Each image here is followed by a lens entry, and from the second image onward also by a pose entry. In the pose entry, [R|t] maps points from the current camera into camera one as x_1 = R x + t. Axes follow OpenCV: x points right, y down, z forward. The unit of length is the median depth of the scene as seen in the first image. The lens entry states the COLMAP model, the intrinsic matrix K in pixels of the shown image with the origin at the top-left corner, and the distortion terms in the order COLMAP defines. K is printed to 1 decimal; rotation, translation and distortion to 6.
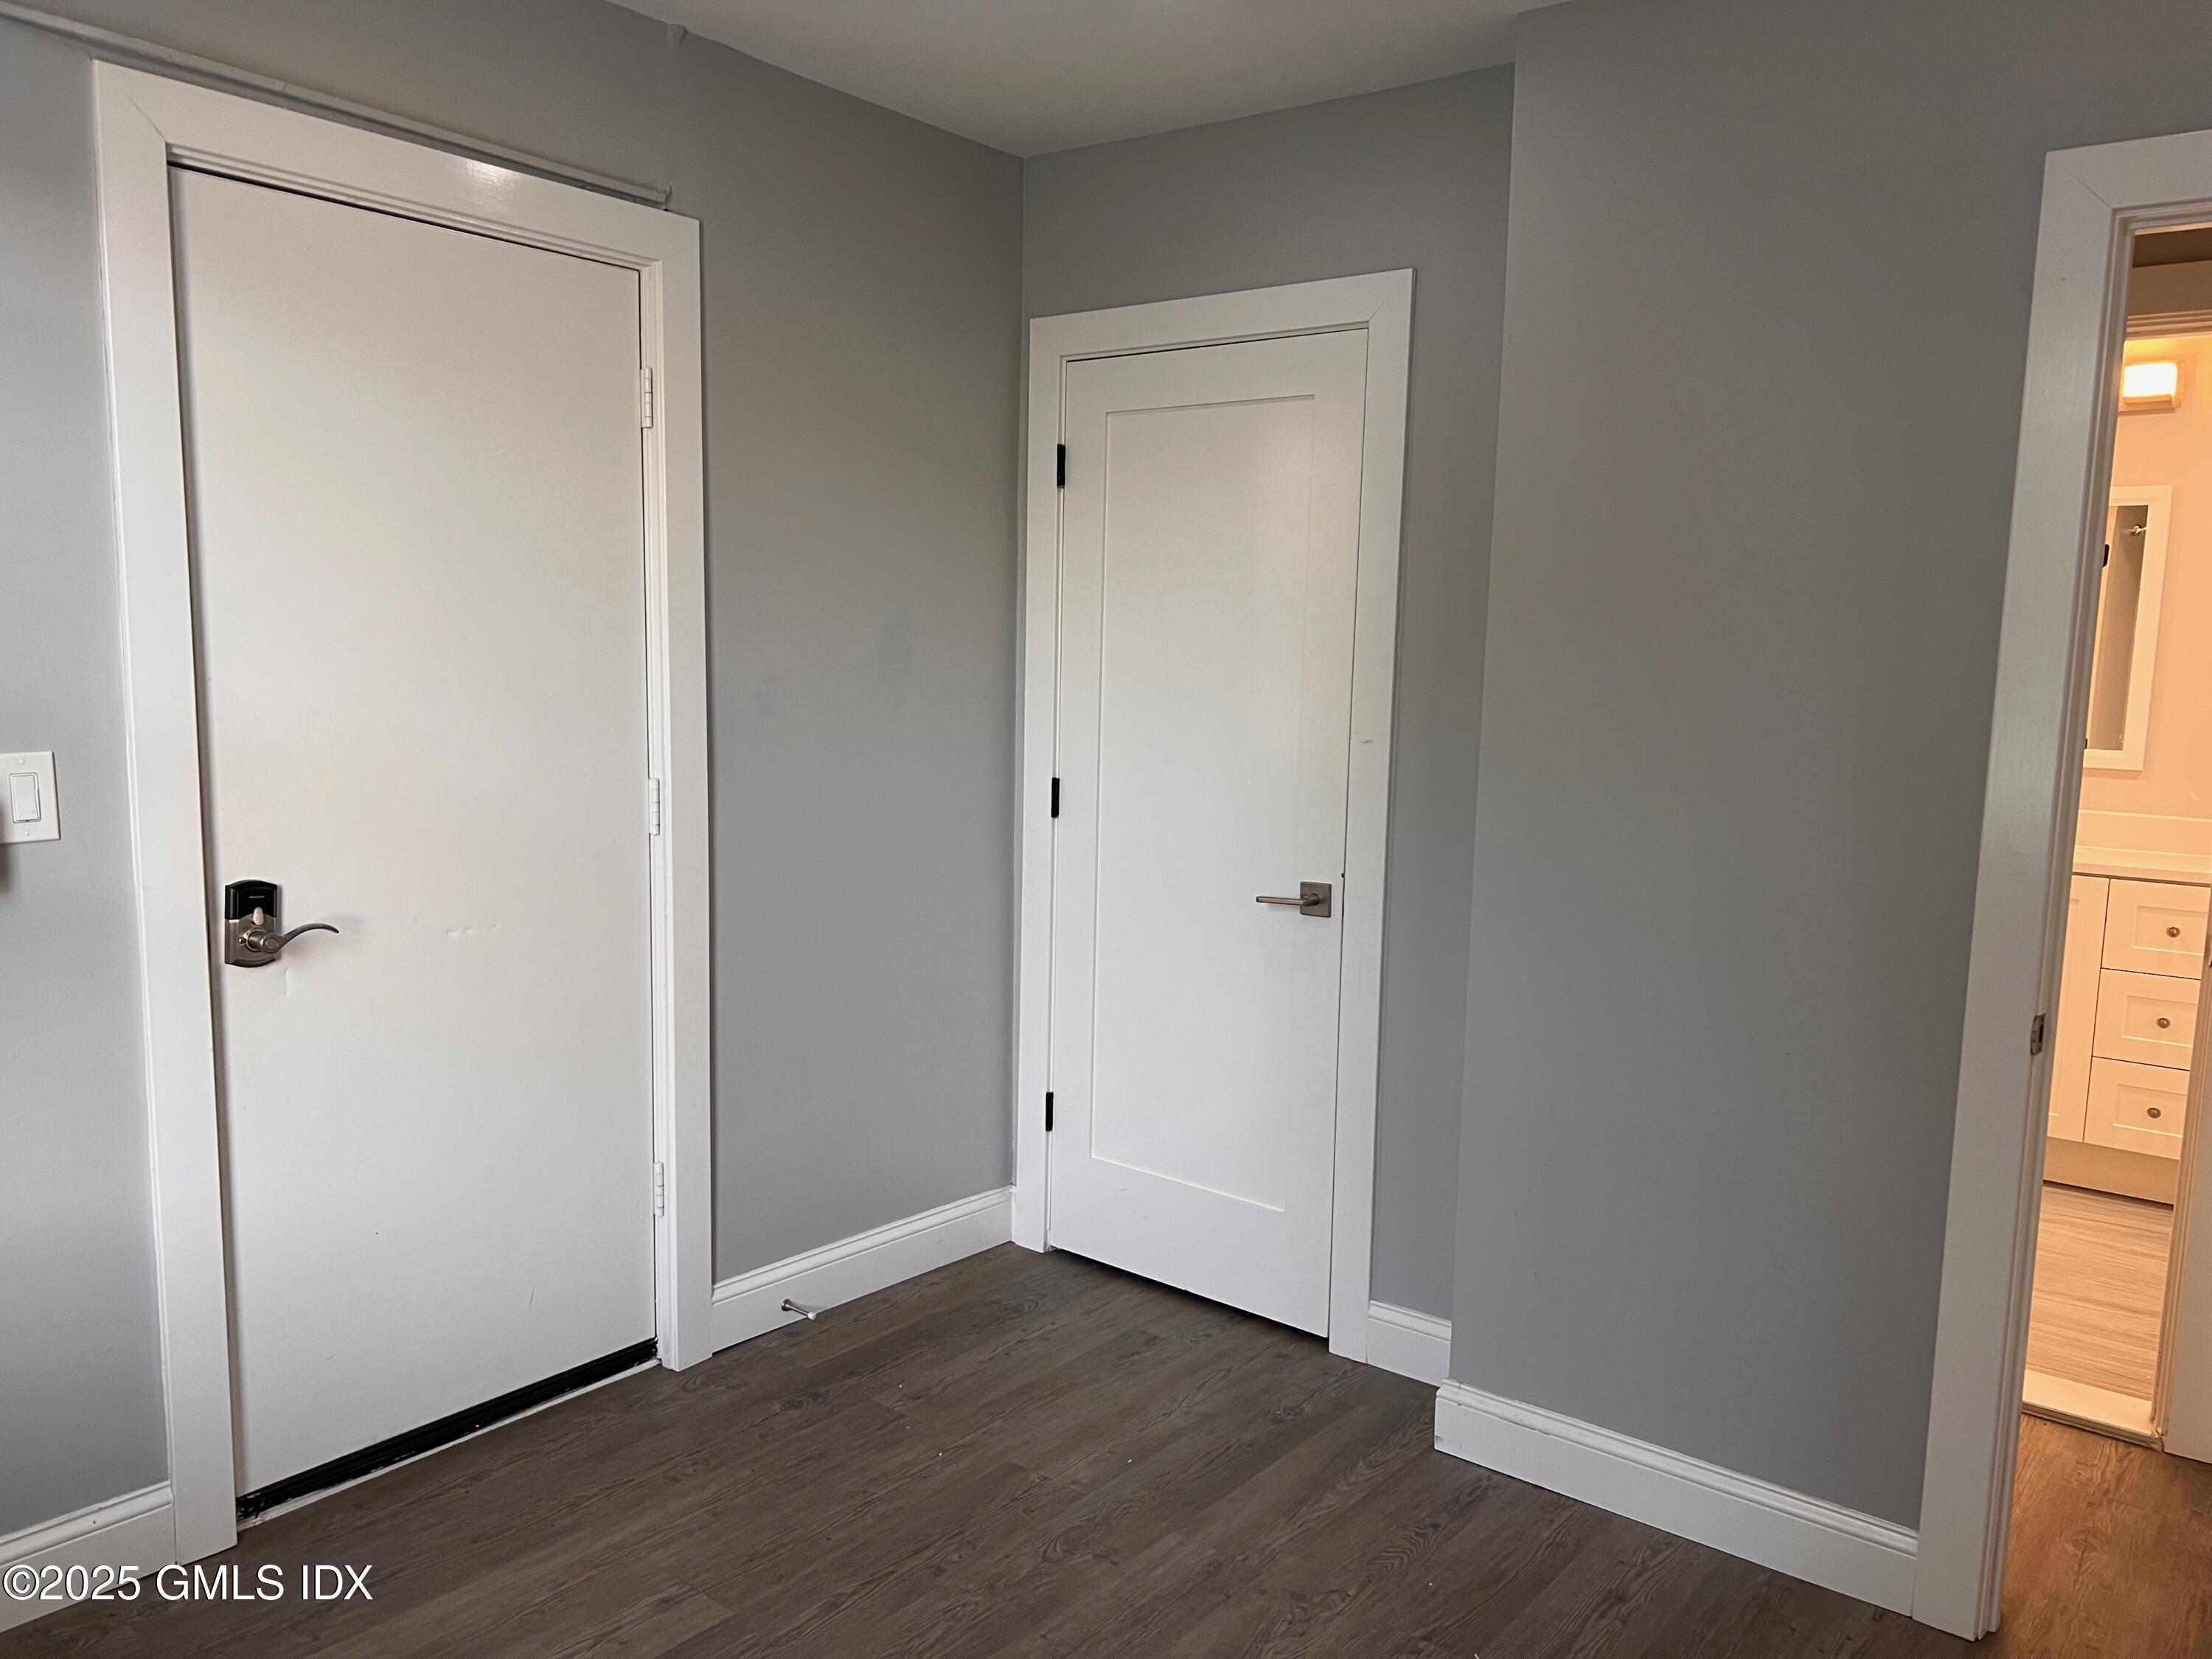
lens RADIAL K [[1653.6, 0, 1110.8], [0, 1653.6, 827.6], [0, 0, 1]] dist [0.042459, -0.048451]
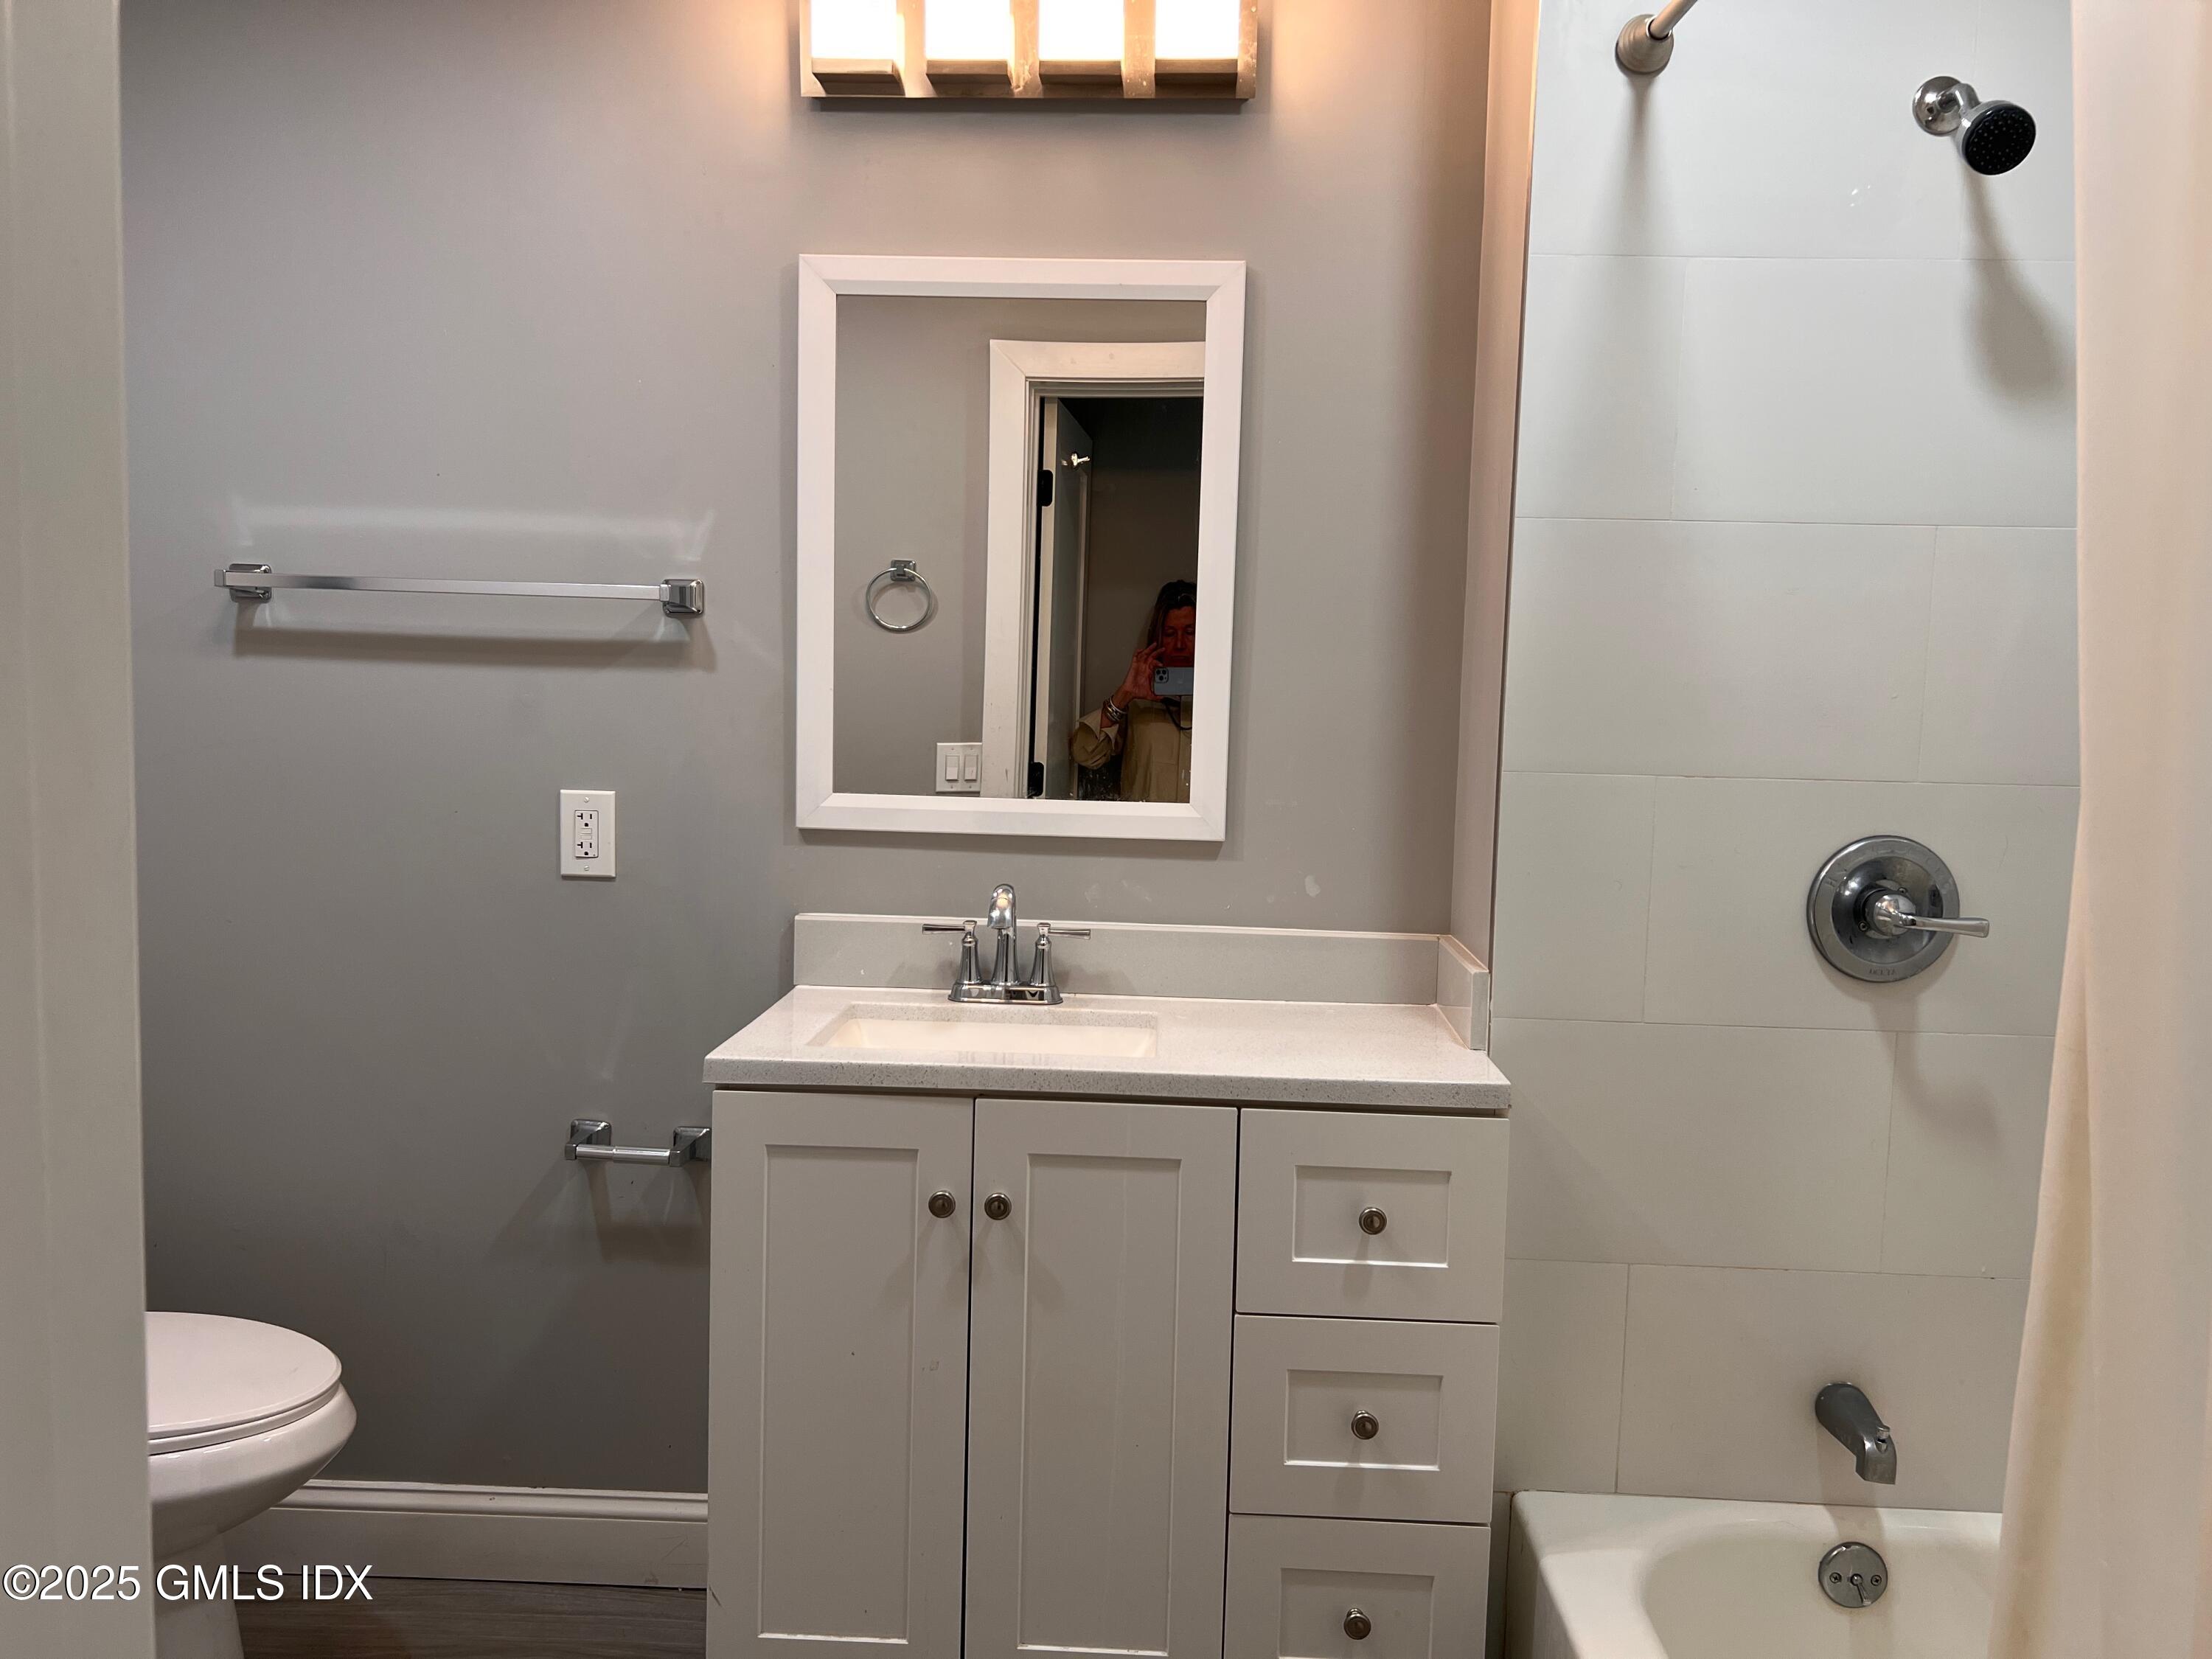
lens RADIAL K [[1653.6, 0, 1097.0], [0, 1653.6, 827.3], [0, 0, 1]] dist [0.042459, -0.048451]
pose [[0.803677, -0.059647, 0.592068, 0.305528], [0.071467, 0.997437, 0.003477, -0.043459], [-0.590758, 0.039519, 0.805880, 0.641910]]
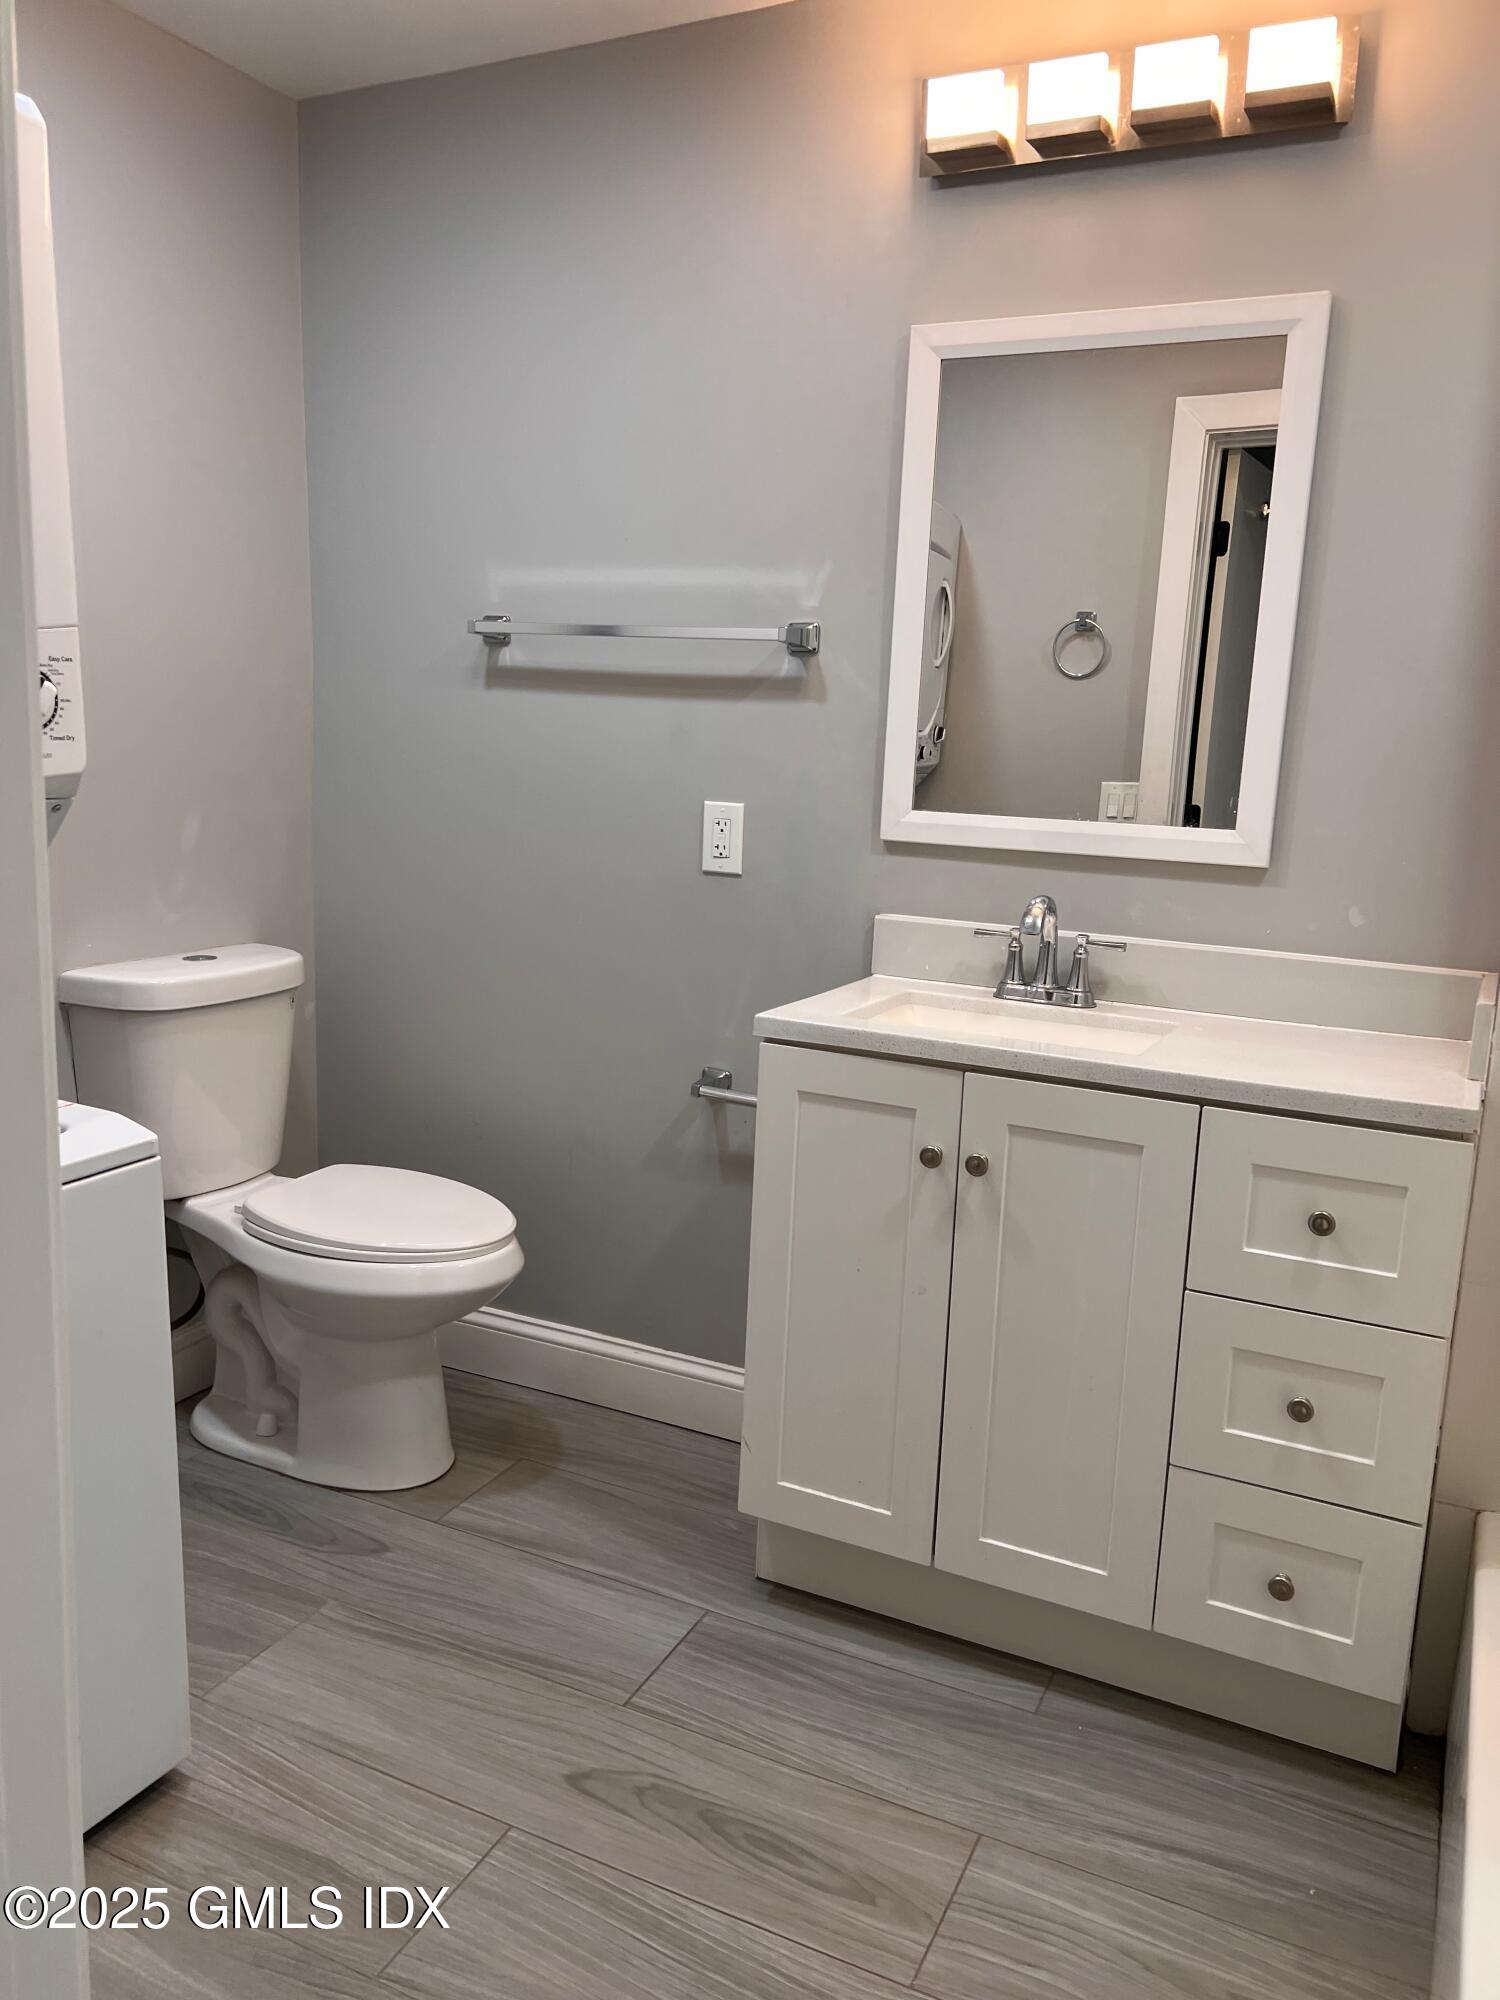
lens RADIAL K [[1495.1, 0, 757.3], [0, 1495.1, 1019.2], [0, 0, 1]] dist [0.042459, -0.048451]
pose [[0.974285, -0.032205, 0.223005, 0.365968], [0.014719, 0.996716, 0.079632, -0.027419], [-0.224837, -0.074302, 0.971559, 0.590873]]
